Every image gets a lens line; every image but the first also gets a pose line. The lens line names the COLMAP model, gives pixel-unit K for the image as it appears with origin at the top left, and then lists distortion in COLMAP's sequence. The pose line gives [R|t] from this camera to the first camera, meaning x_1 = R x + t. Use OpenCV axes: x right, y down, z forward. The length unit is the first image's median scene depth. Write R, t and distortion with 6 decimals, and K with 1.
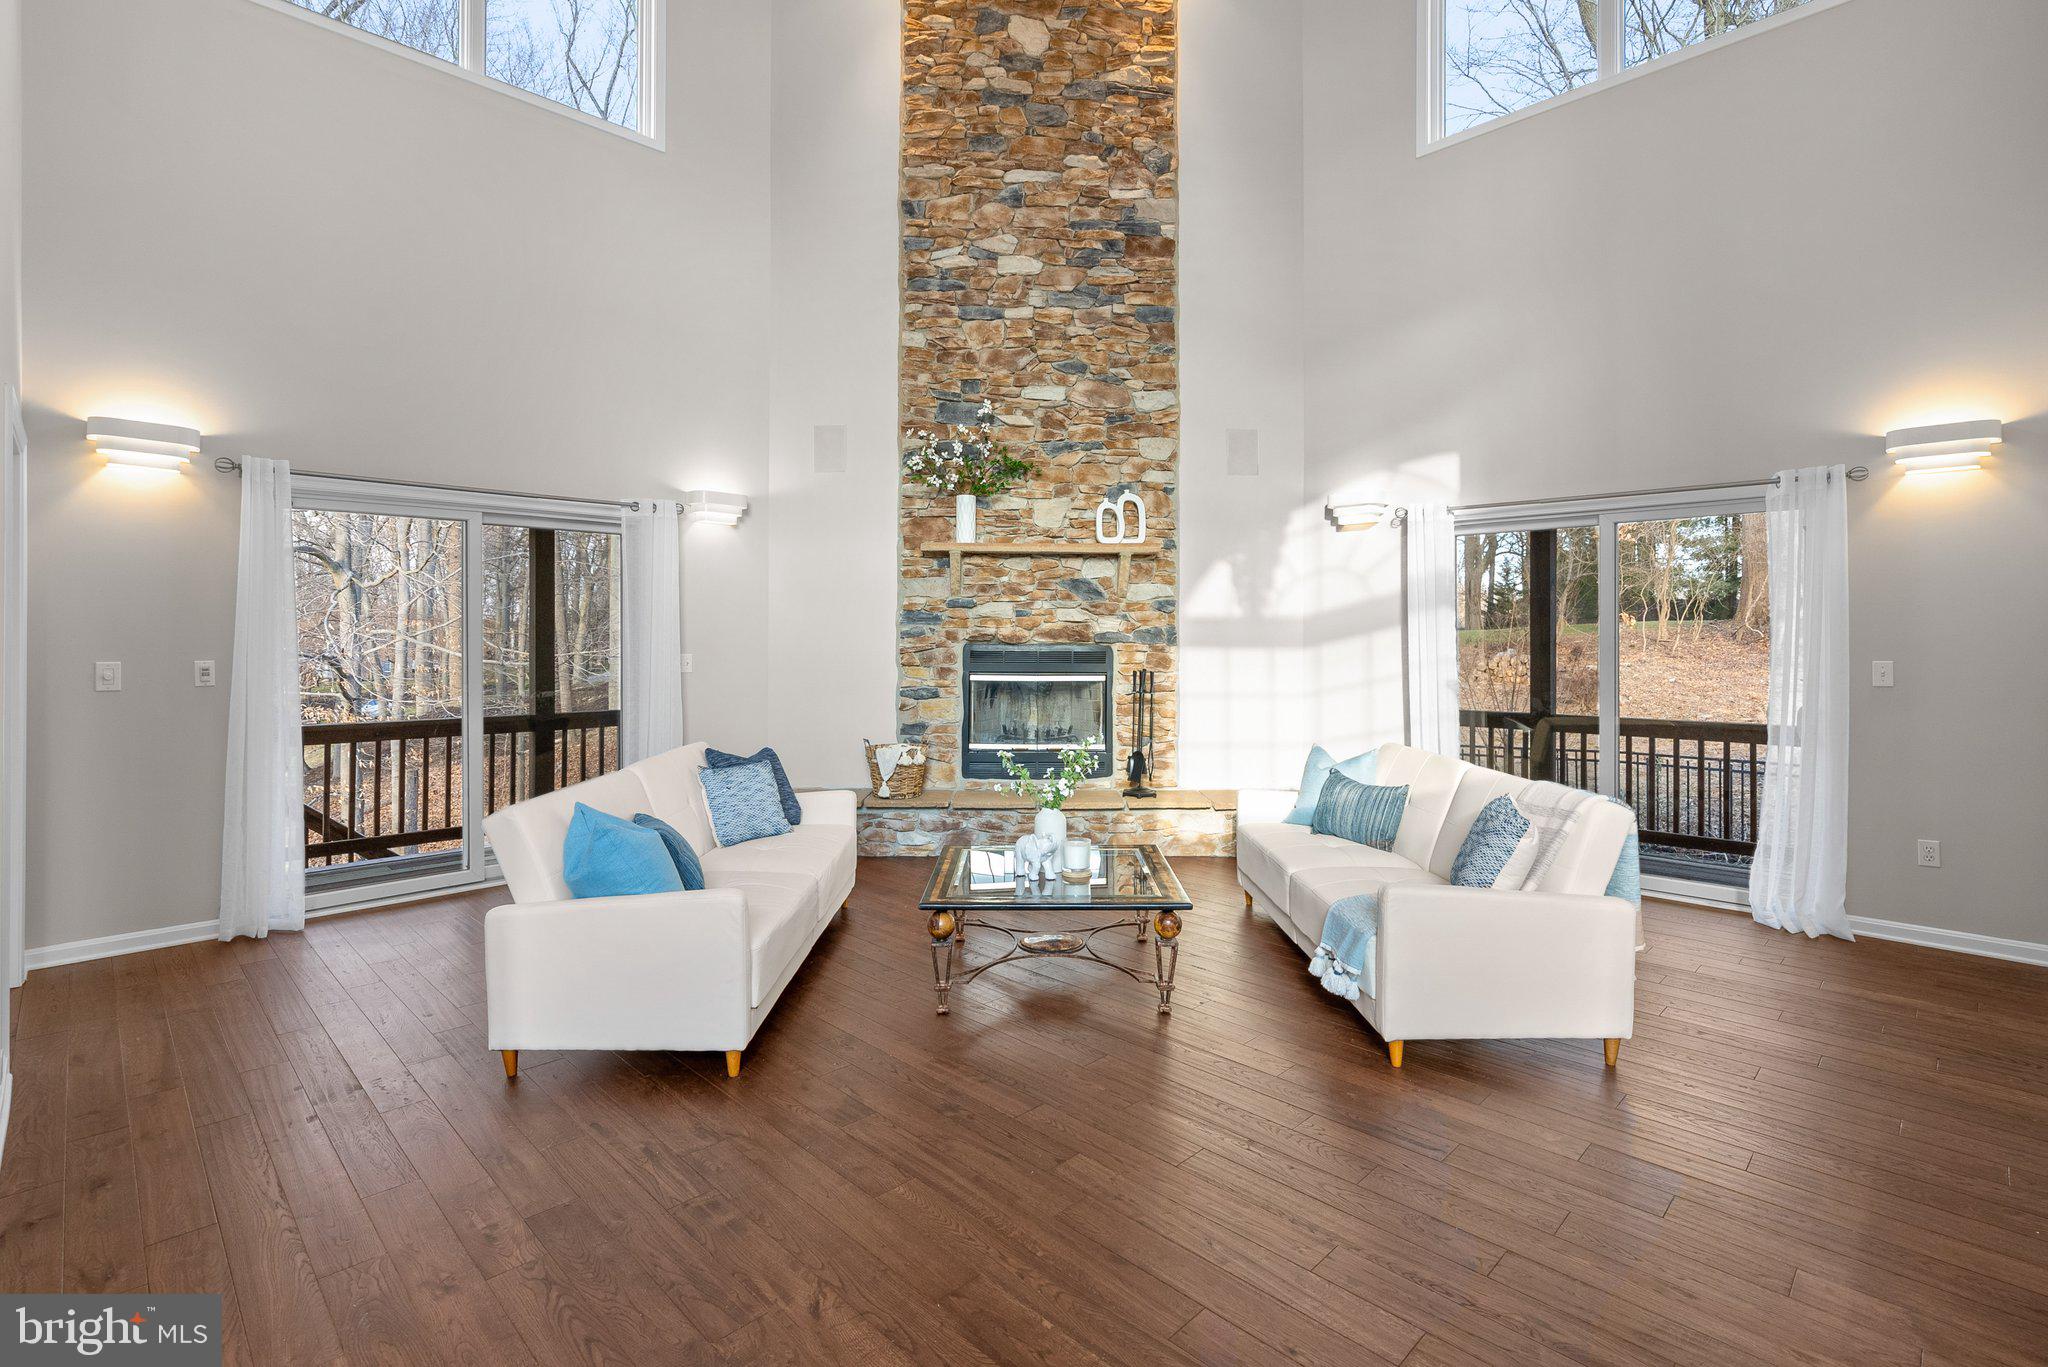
lens RADIAL K [[948.8, 0, 1054.3], [0, 948.8, 635.5], [0, 0, 1]] dist [-0.005325, 0.005559]
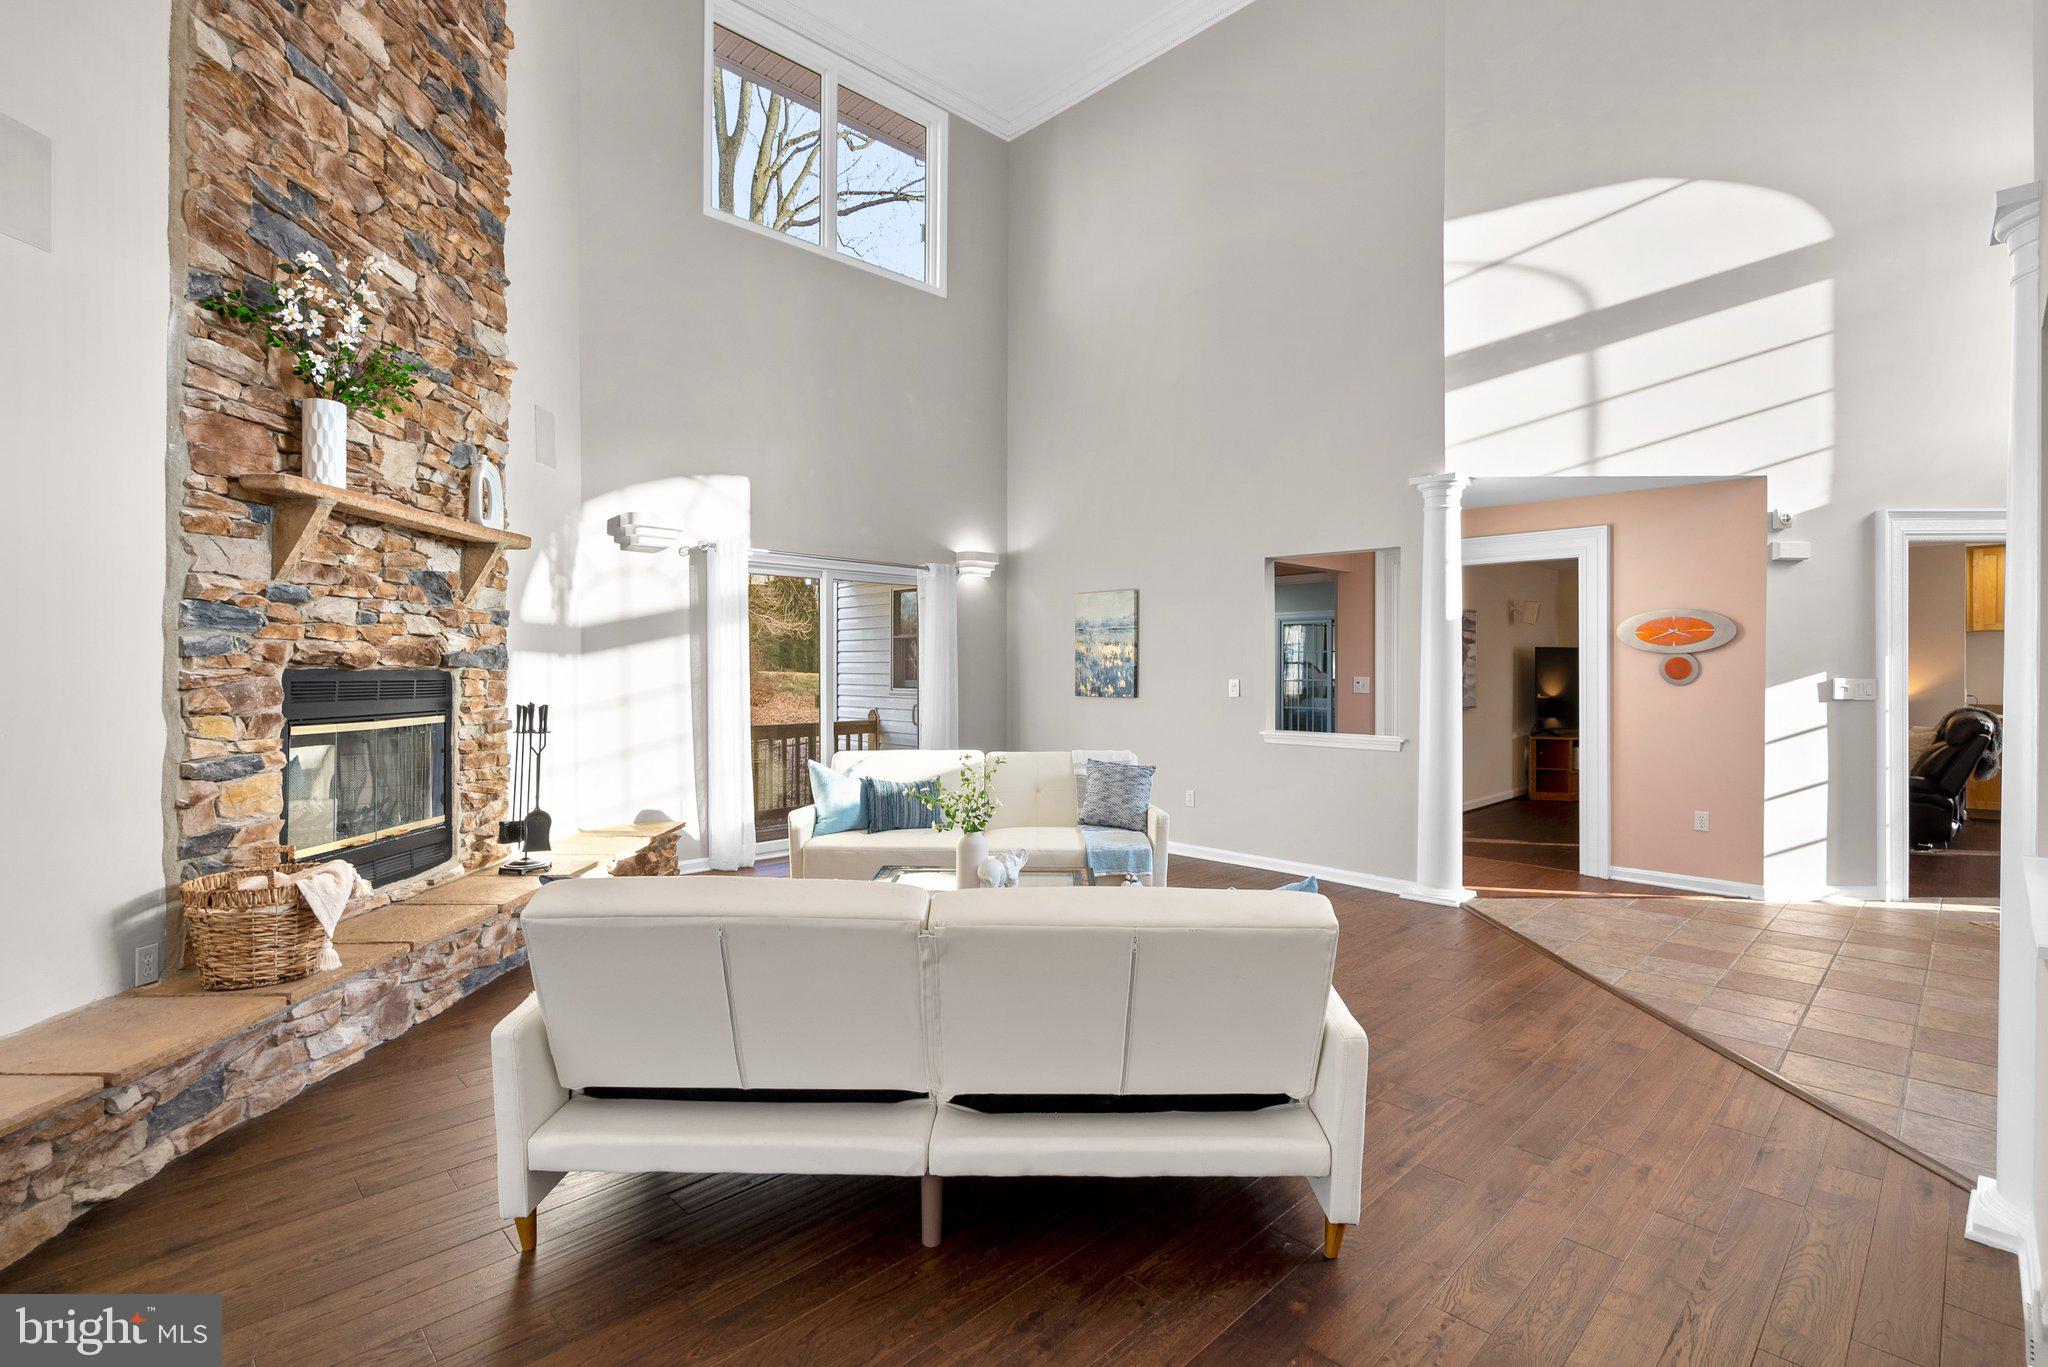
lens RADIAL K [[948.8, 0, 1032.5], [0, 948.8, 667.6], [0, 0, 1]] dist [-0.005325, 0.005559]
pose [[0.004424, -0.000898, 0.999990, -0.635301], [-0.002035, 0.999998, 0.000907, 0.006582], [-0.999988, -0.002039, 0.004422, 0.574246]]
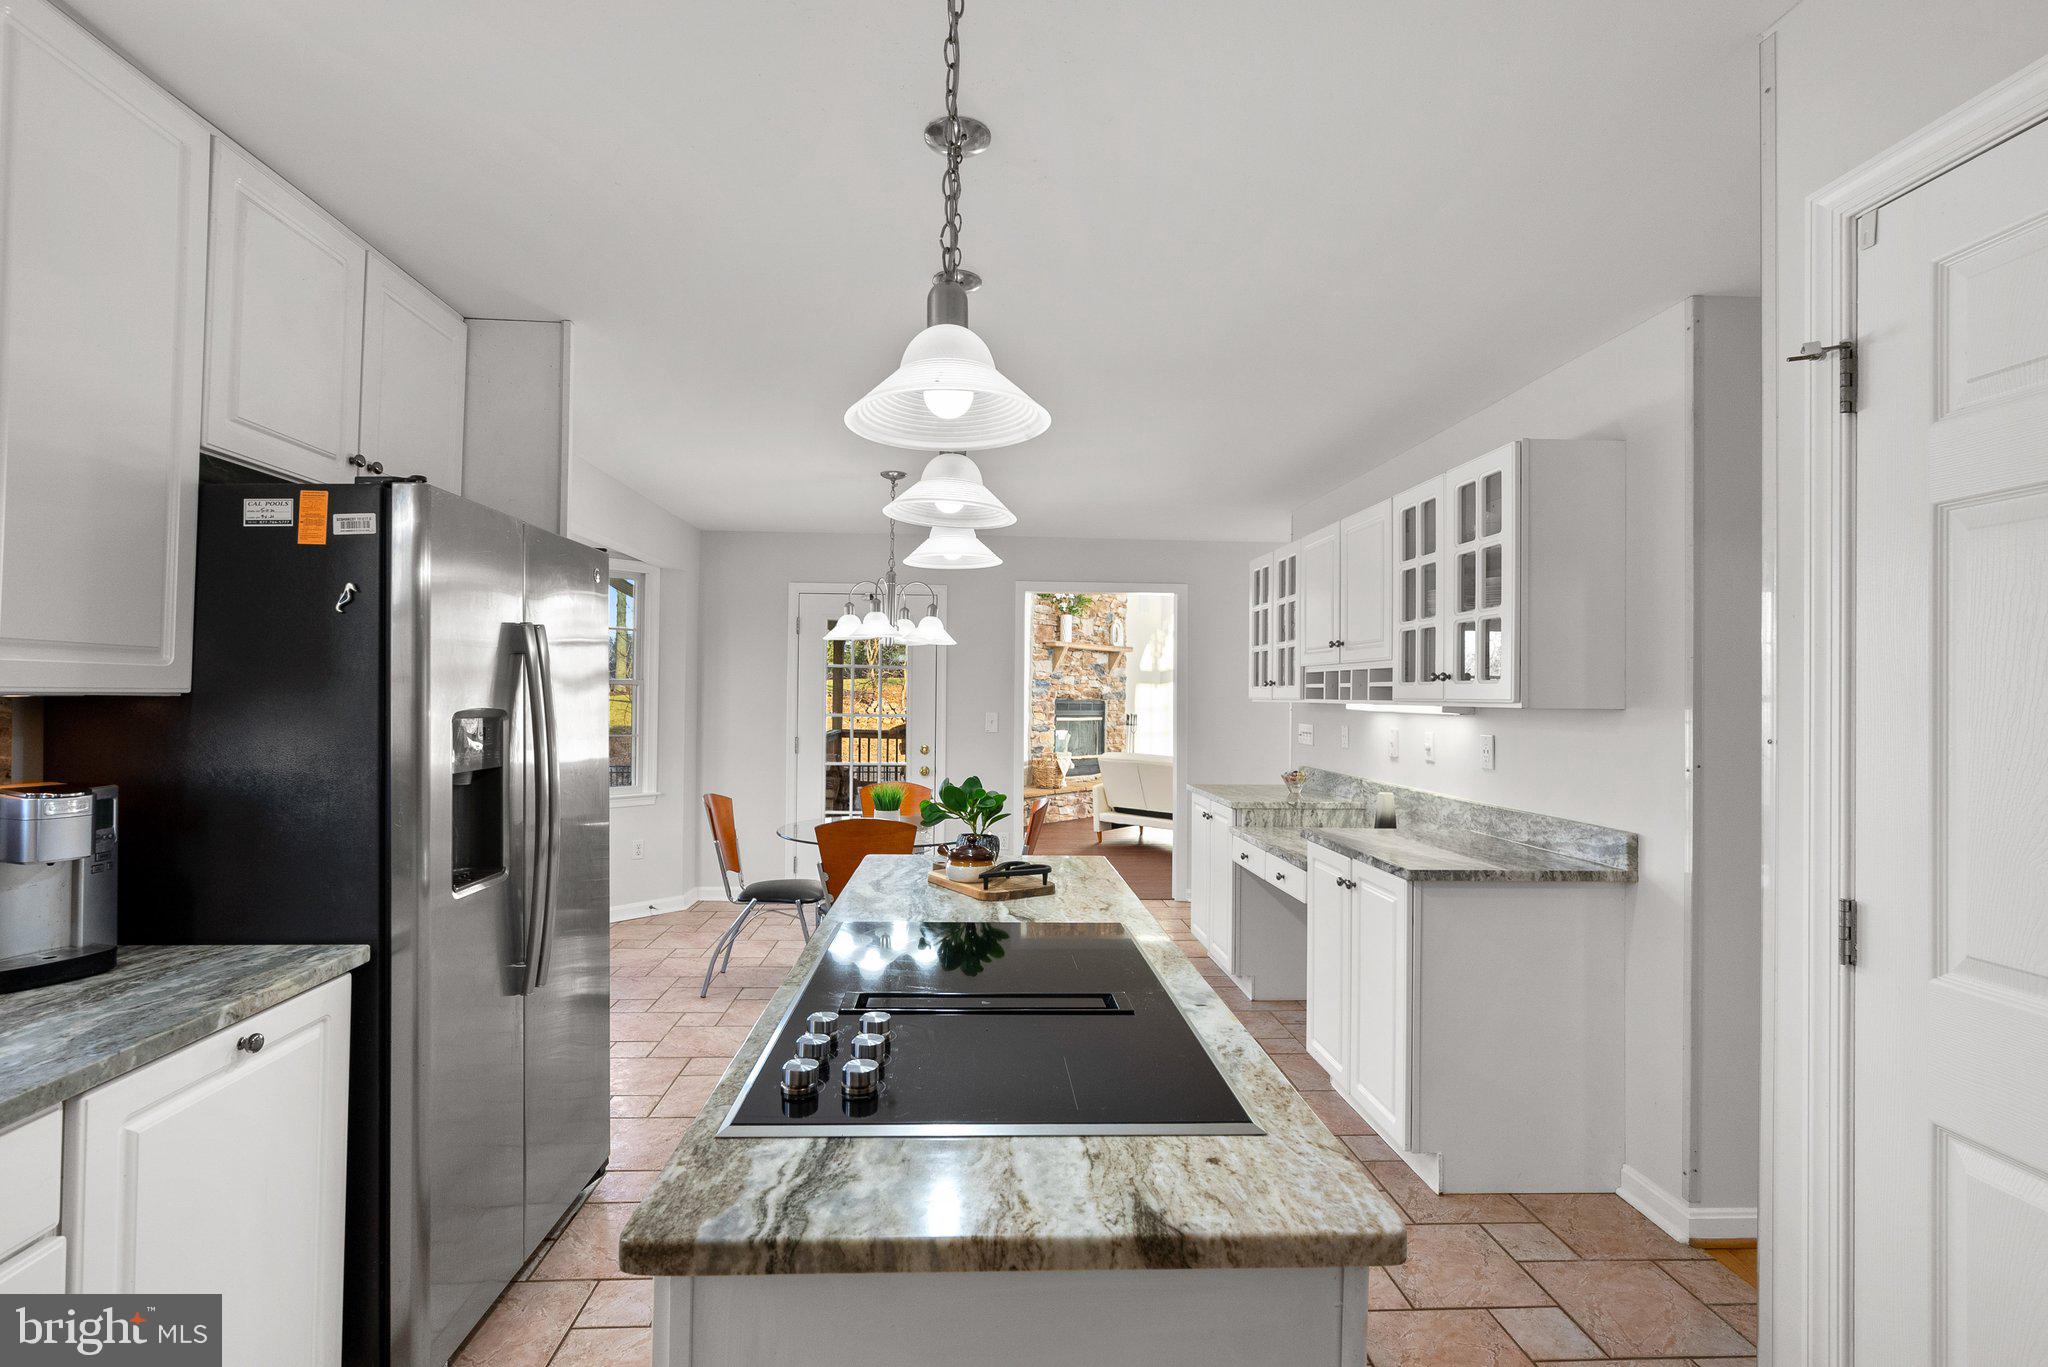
lens RADIAL K [[948.8, 0, 1025.5], [0, 948.8, 682.7], [0, 0, 1]] dist [-0.005325, 0.005559]
pose [[0.647131, 0.015449, 0.762222, -1.452152], [-0.012838, 0.999874, -0.009367, -0.004693], [-0.762271, -0.003723, 0.647247, -0.076013]]
